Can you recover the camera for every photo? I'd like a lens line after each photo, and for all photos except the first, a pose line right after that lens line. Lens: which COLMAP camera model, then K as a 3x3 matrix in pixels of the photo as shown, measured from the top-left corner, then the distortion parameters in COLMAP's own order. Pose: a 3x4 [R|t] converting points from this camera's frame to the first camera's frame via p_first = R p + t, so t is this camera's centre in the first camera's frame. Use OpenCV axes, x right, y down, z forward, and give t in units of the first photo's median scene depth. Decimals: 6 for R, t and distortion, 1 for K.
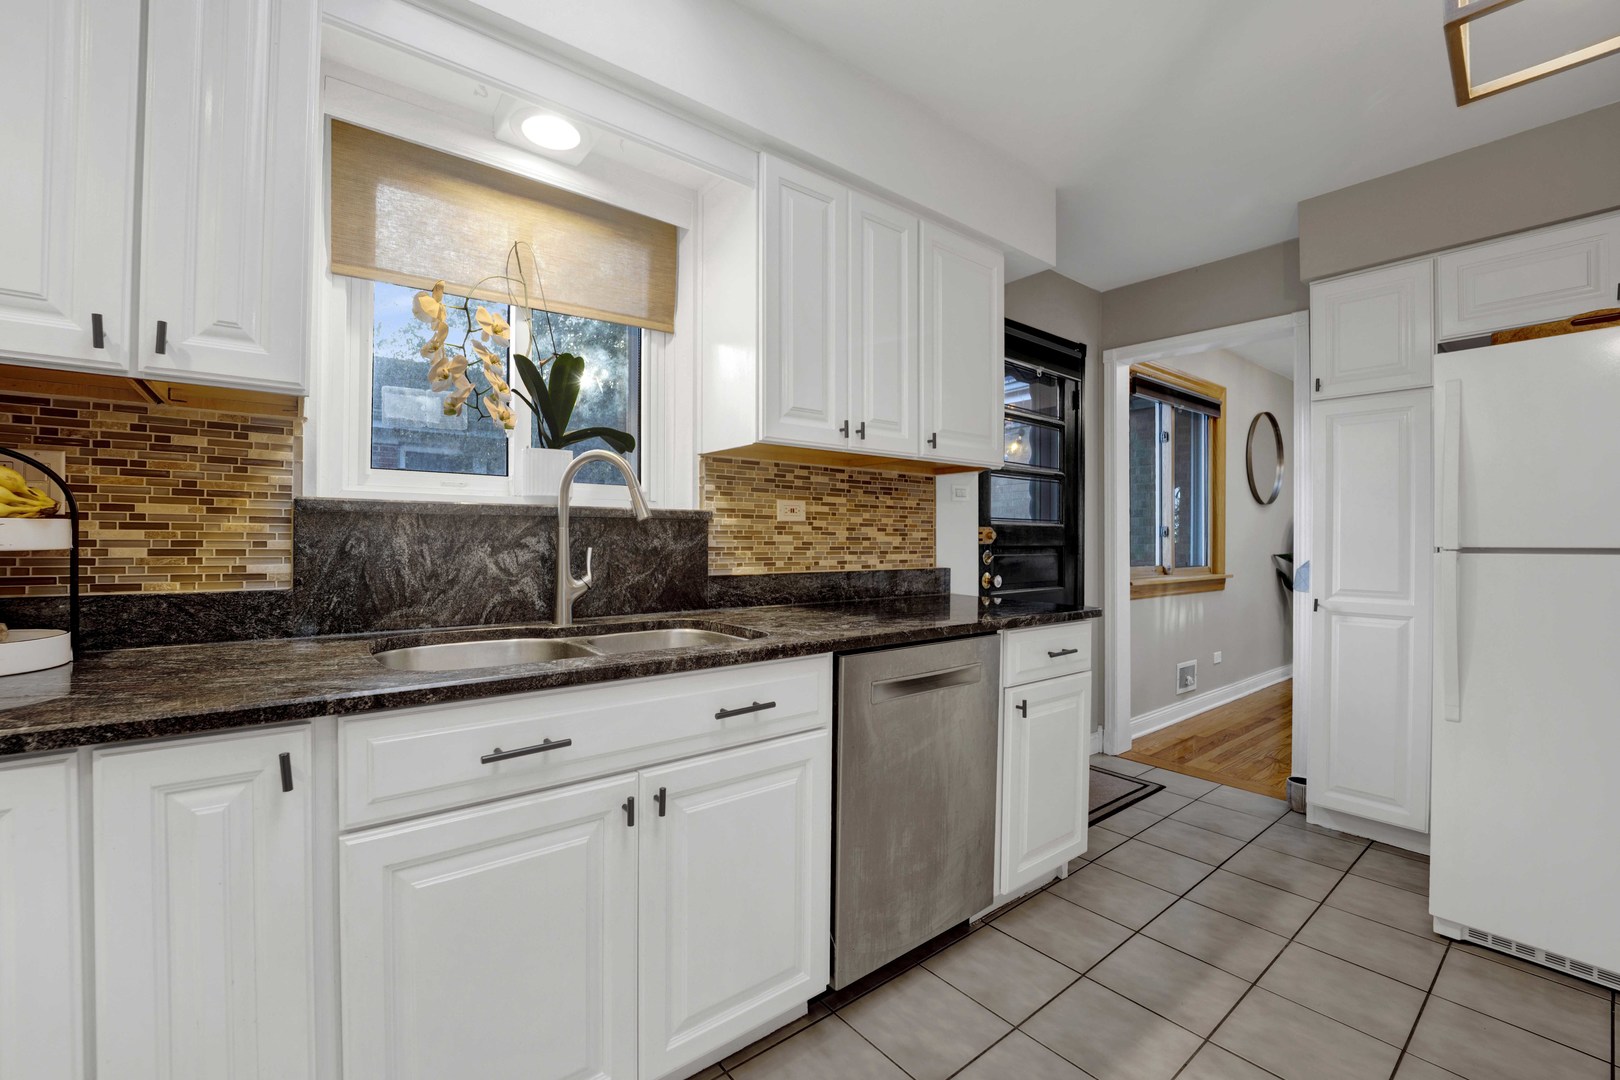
lens RADIAL K [[675.1, 0, 783.4], [0, 675.1, 522.2], [0, 0, 1]] dist [-0.017067, 0.001094]
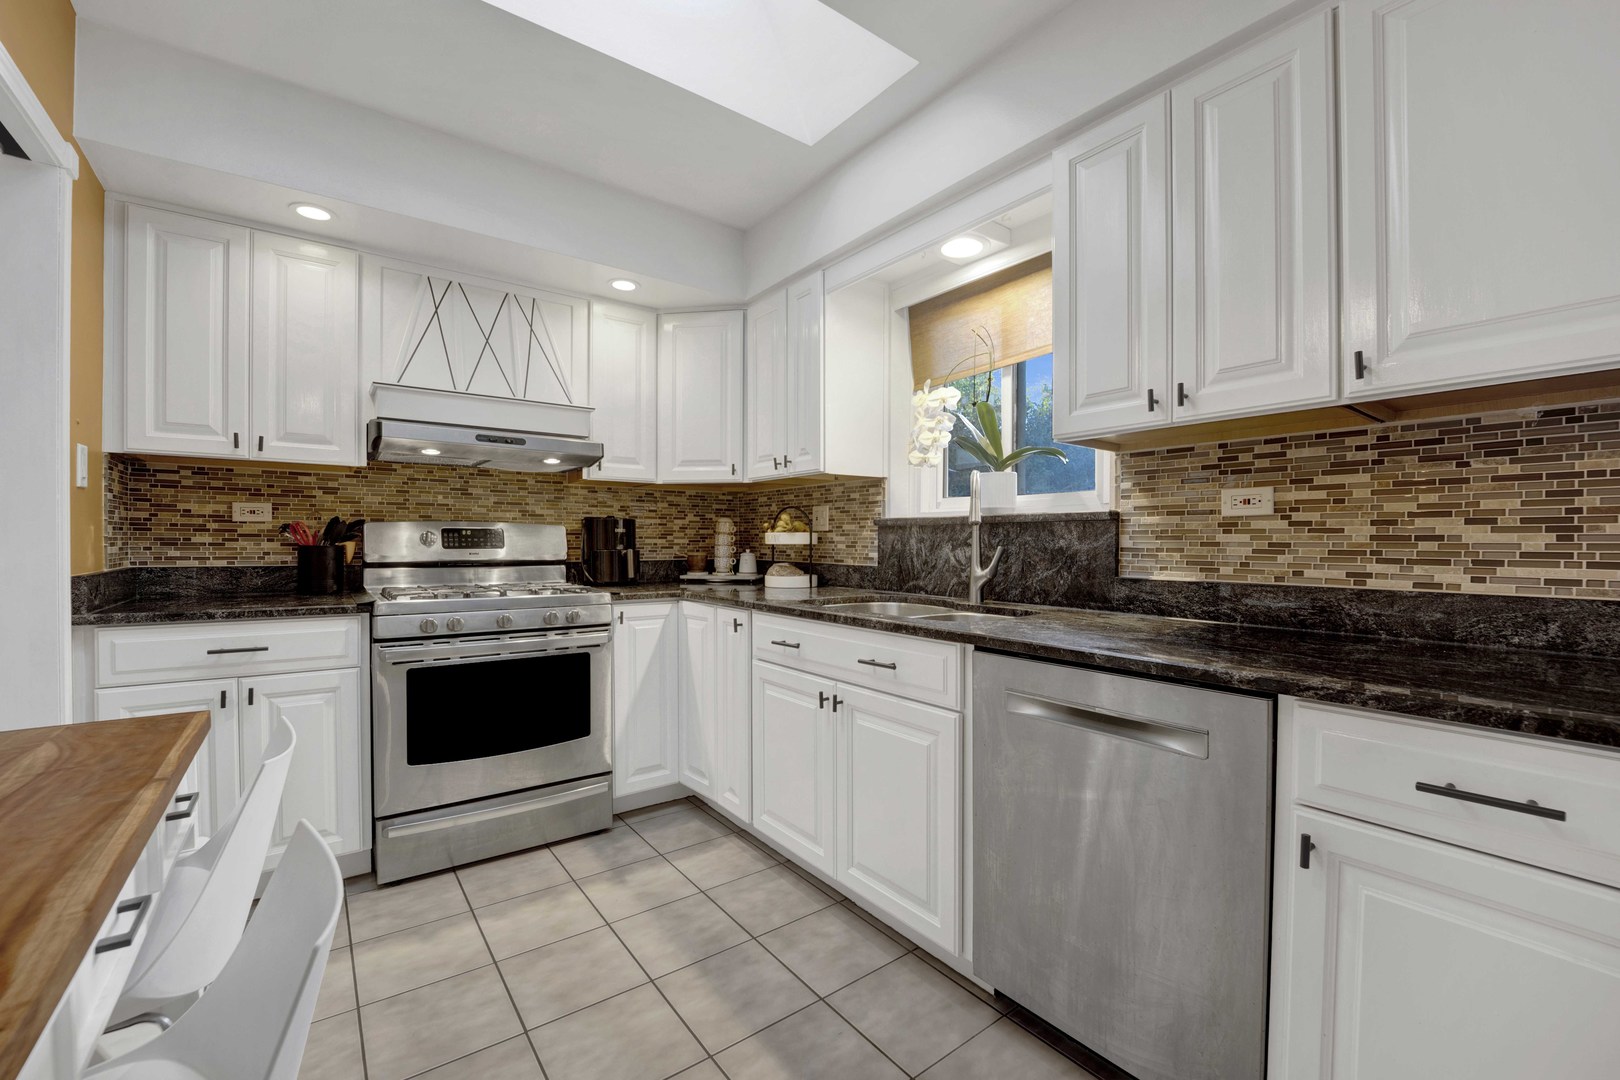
lens RADIAL K [[683.5, 0, 793.1], [0, 683.5, 559.3], [0, 0, 1]] dist [-0.021967, -0.000546]
pose [[-0.031738, 0.016014, -0.999368, 0.812911], [0.014510, 0.999774, 0.015560, 0.029335], [0.999391, -0.014007, -0.031963, 0.523774]]
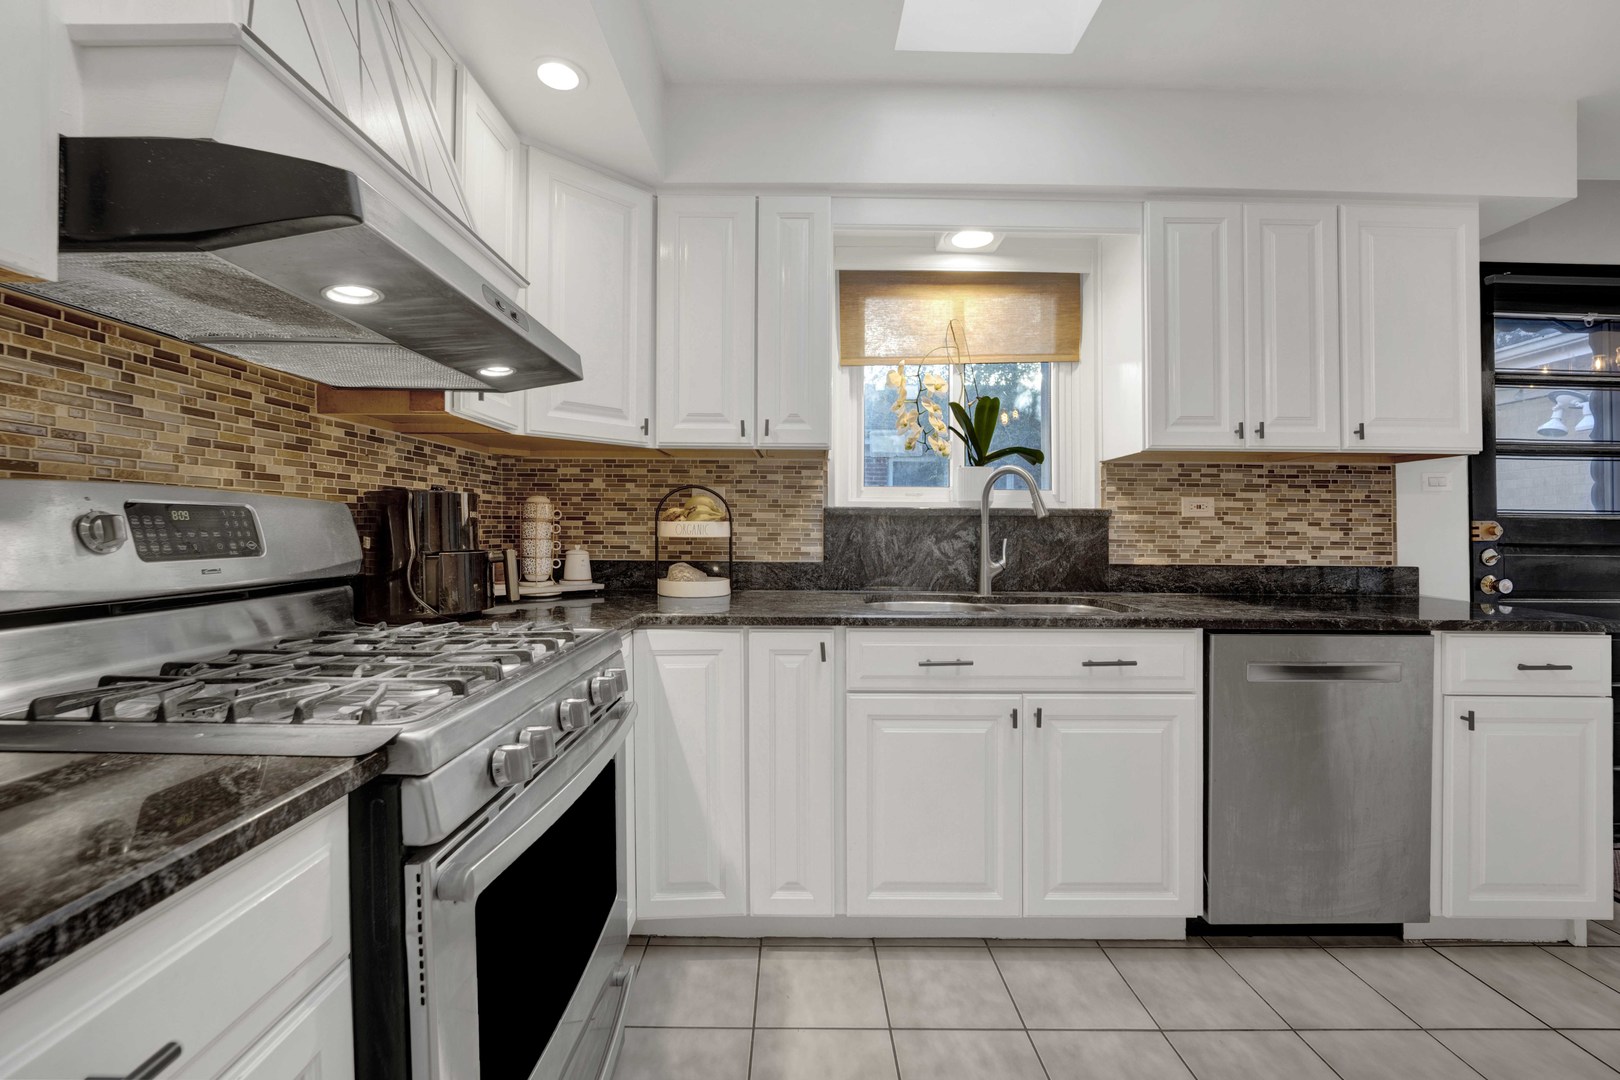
lens RADIAL K [[683.5, 0, 805.7], [0, 683.5, 544.9], [0, 0, 1]] dist [-0.021967, -0.000546]
pose [[0.796914, 0.010450, -0.604002, 0.171947], [0.012231, 0.999366, 0.033428, -0.000432], [0.603969, -0.034027, 0.796281, -0.251815]]
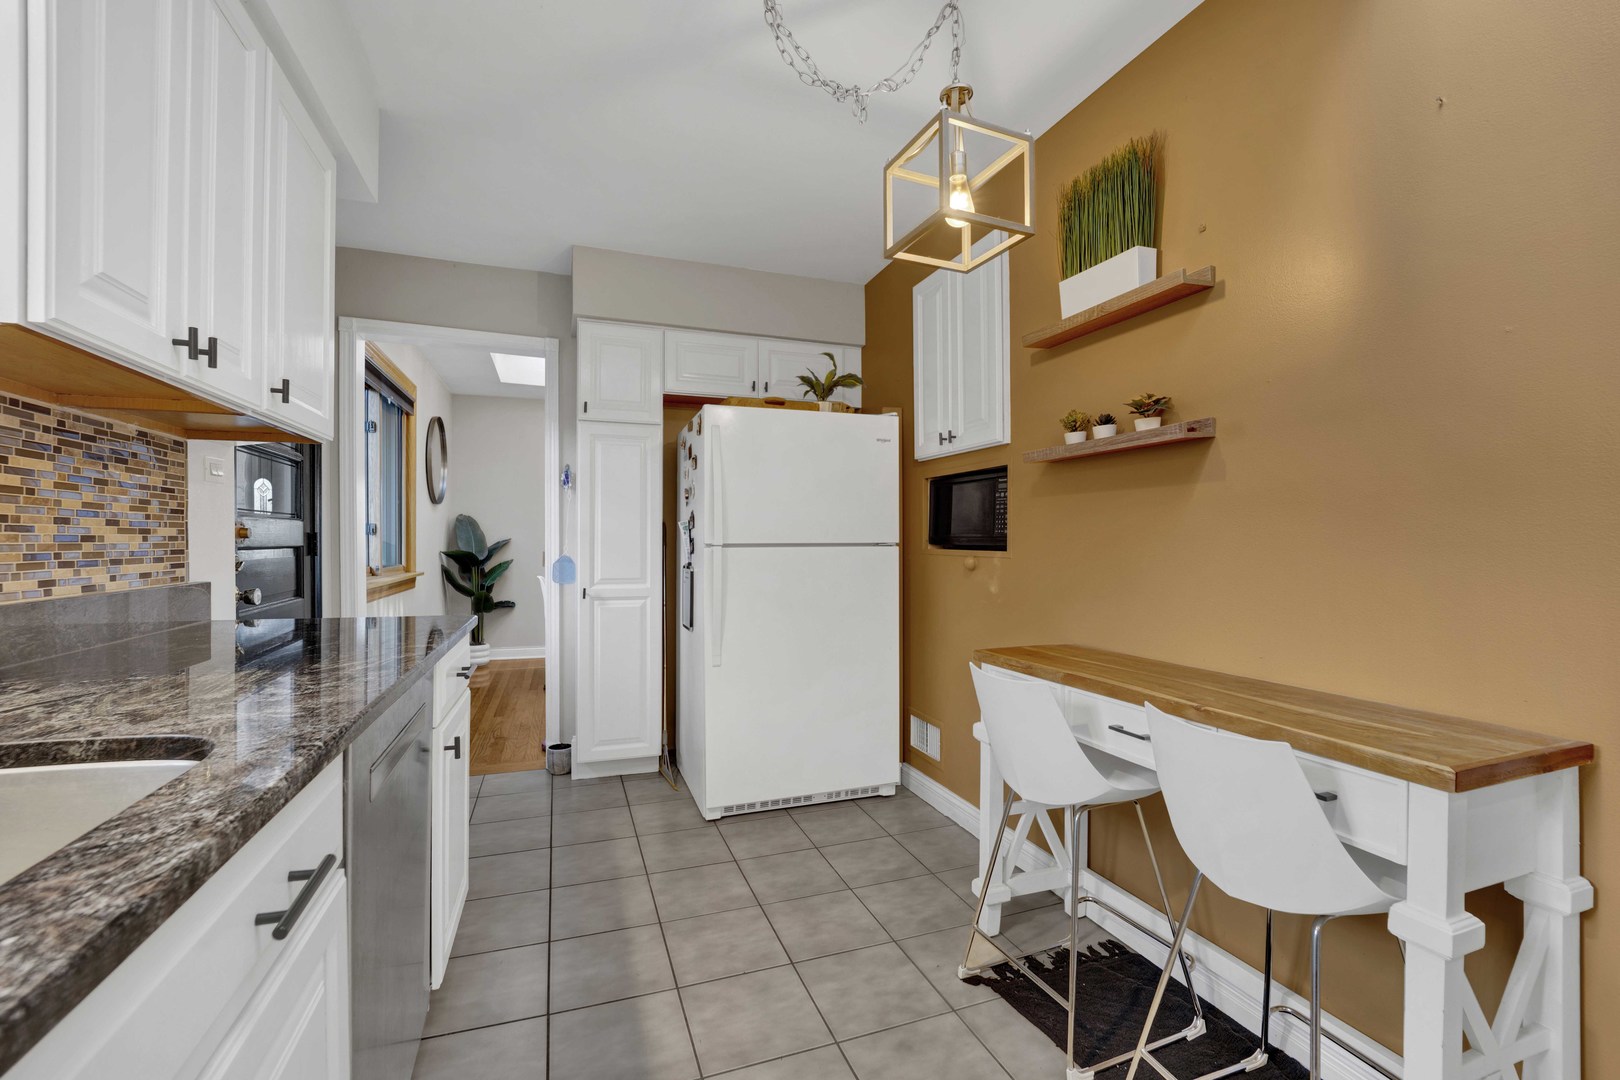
lens RADIAL K [[675.1, 0, 793.2], [0, 675.1, 534.6], [0, 0, 1]] dist [-0.017067, 0.001094]
pose [[0.321531, 0.001811, 0.946897, -0.235171], [-0.023503, 0.999705, 0.006069, 0.004729], [-0.946607, -0.024206, 0.321479, 0.303322]]
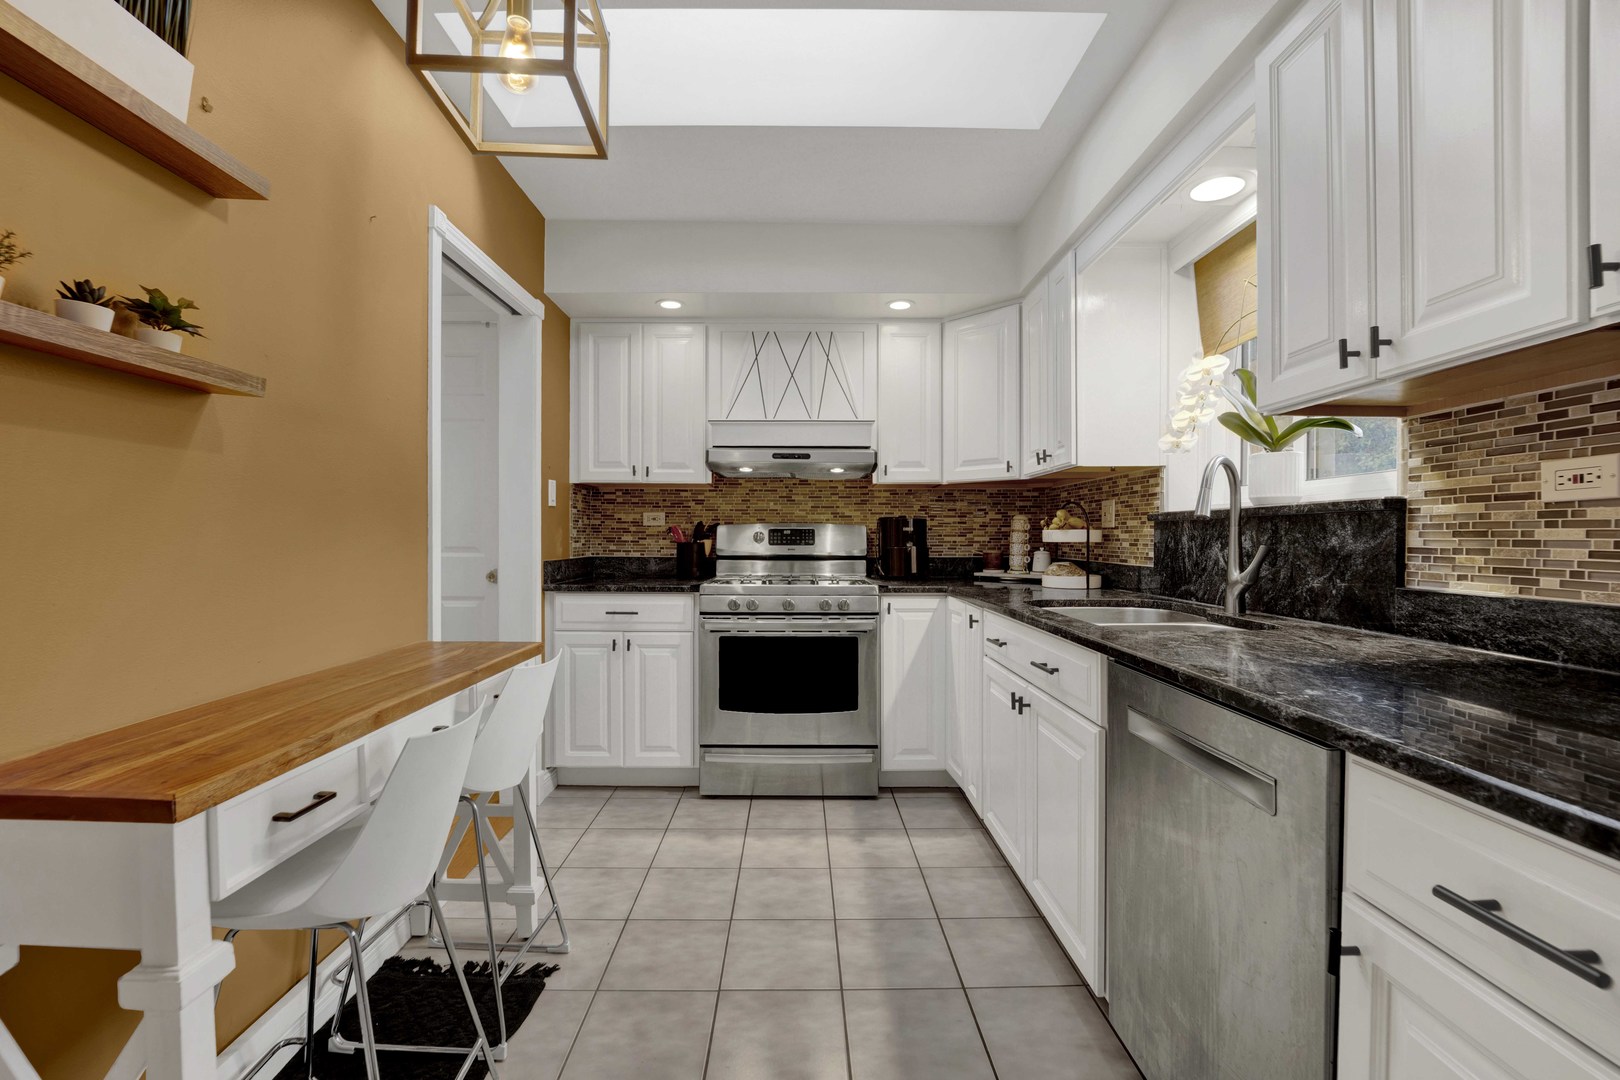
lens RADIAL K [[683.5, 0, 779.0], [0, 683.5, 556.5], [0, 0, 1]] dist [-0.021967, -0.000546]
pose [[-0.632990, 0.011461, -0.774075, 0.786422], [0.007327, 0.999934, 0.008814, 0.032546], [0.774125, -0.000092, -0.633032, 0.870838]]
